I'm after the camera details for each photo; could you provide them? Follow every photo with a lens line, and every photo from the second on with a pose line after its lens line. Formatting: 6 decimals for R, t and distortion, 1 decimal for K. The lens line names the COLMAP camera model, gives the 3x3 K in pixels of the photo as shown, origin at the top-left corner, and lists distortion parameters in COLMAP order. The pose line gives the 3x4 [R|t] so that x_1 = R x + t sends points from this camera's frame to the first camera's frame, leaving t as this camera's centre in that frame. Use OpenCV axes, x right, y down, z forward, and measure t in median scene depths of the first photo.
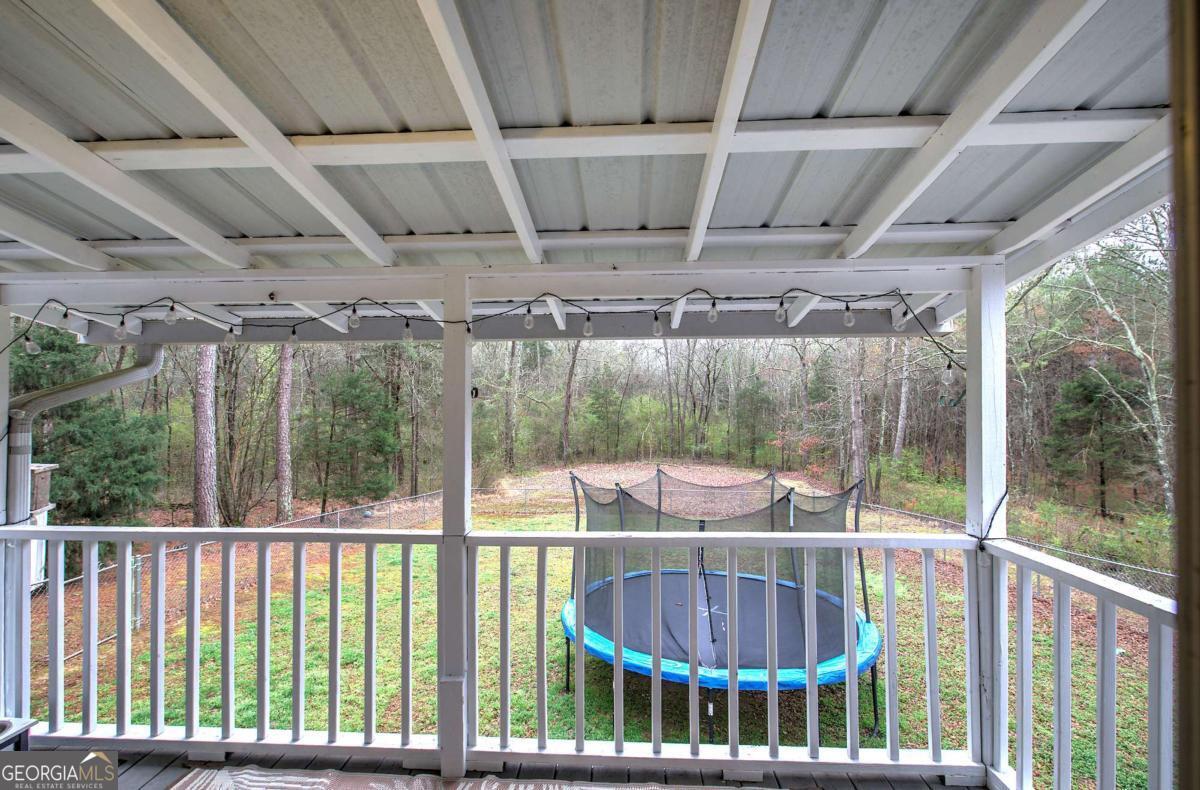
lens RADIAL K [[512.1, 0, 603.0], [0, 512.1, 391.9], [0, 0, 1]] dist [-0.011042, 0.000204]
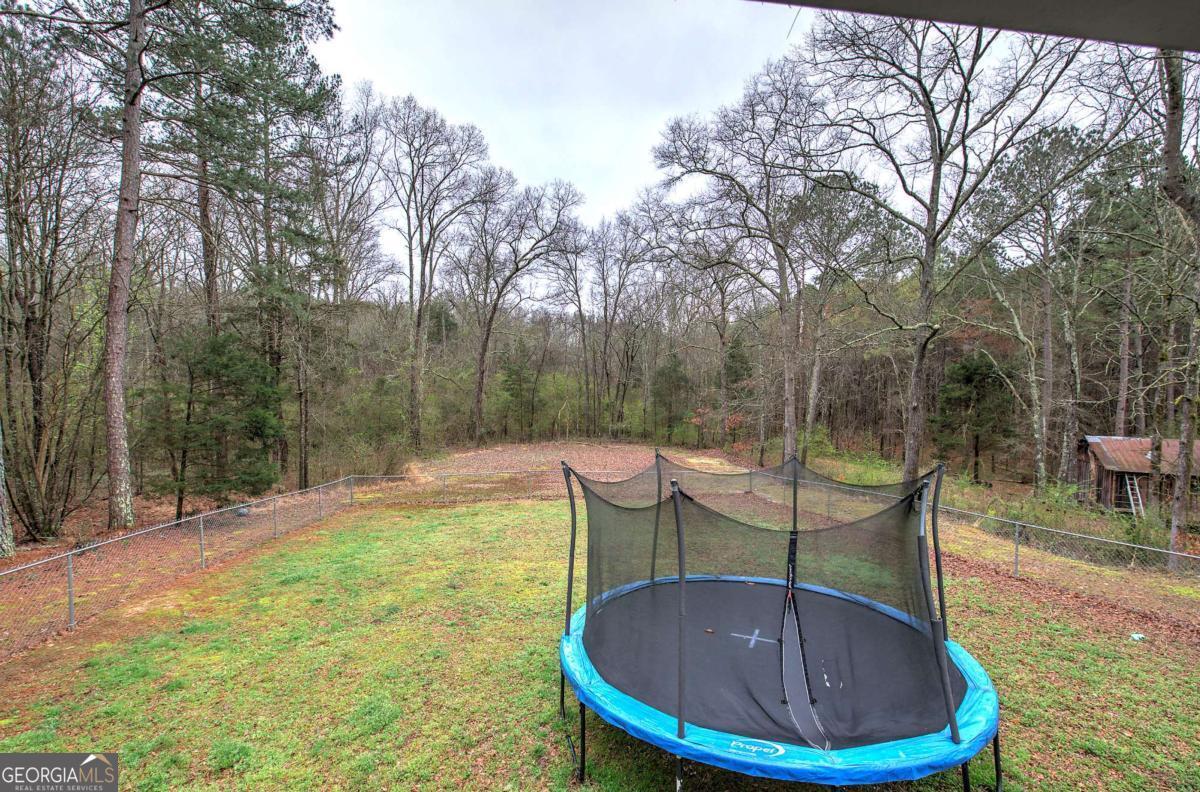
lens RADIAL K [[511.4, 0, 609.3], [0, 511.4, 398.1], [0, 0, 1]] dist [-0.005252, -0.000238]
pose [[0.979991, 0.001439, 0.199035, -0.044615], [-0.012053, 0.998568, 0.052122, 0.008337], [-0.198675, -0.053478, 0.978605, 0.087961]]
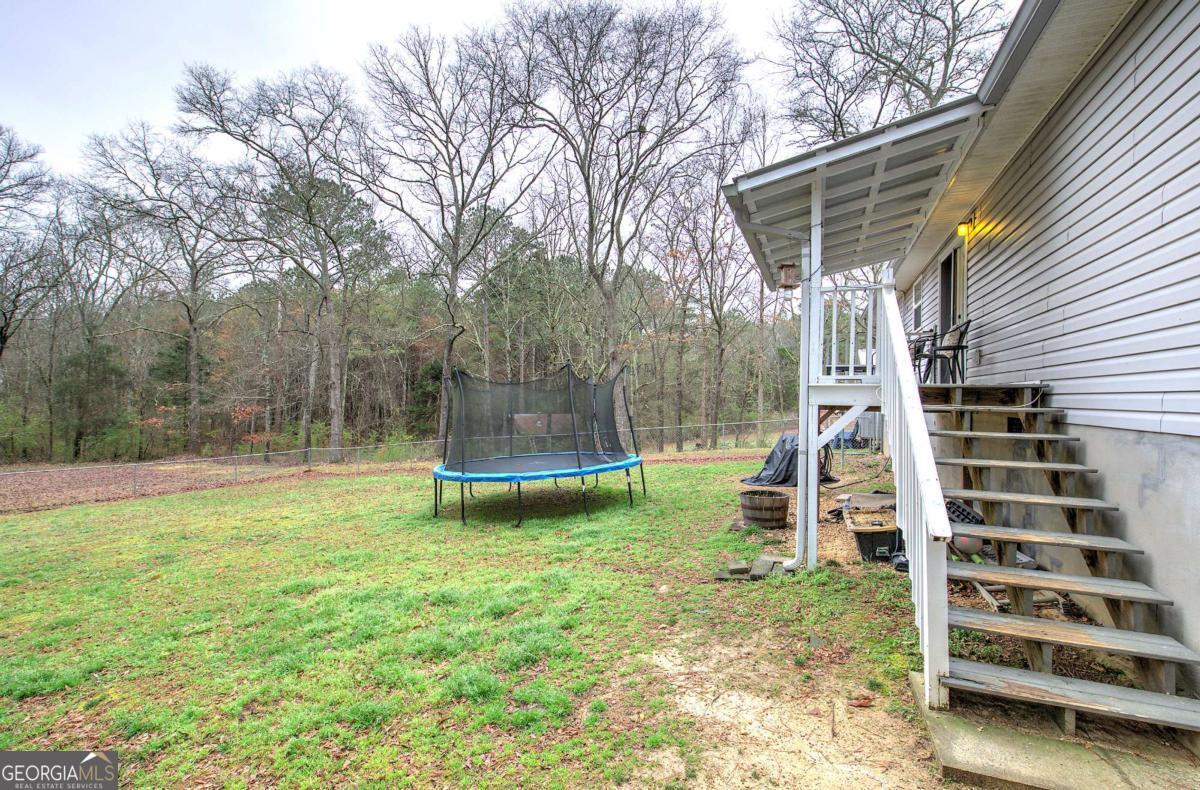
lens RADIAL K [[506.6, 0, 606.7], [0, 506.6, 394.9], [0, 0, 1]] dist [0.000982, 0.000219]
pose [[0.330480, 0.008988, 0.943770, -0.307641], [-0.026092, 0.999659, -0.000384, 0.066045], [-0.943452, -0.024498, 0.330602, 0.102338]]
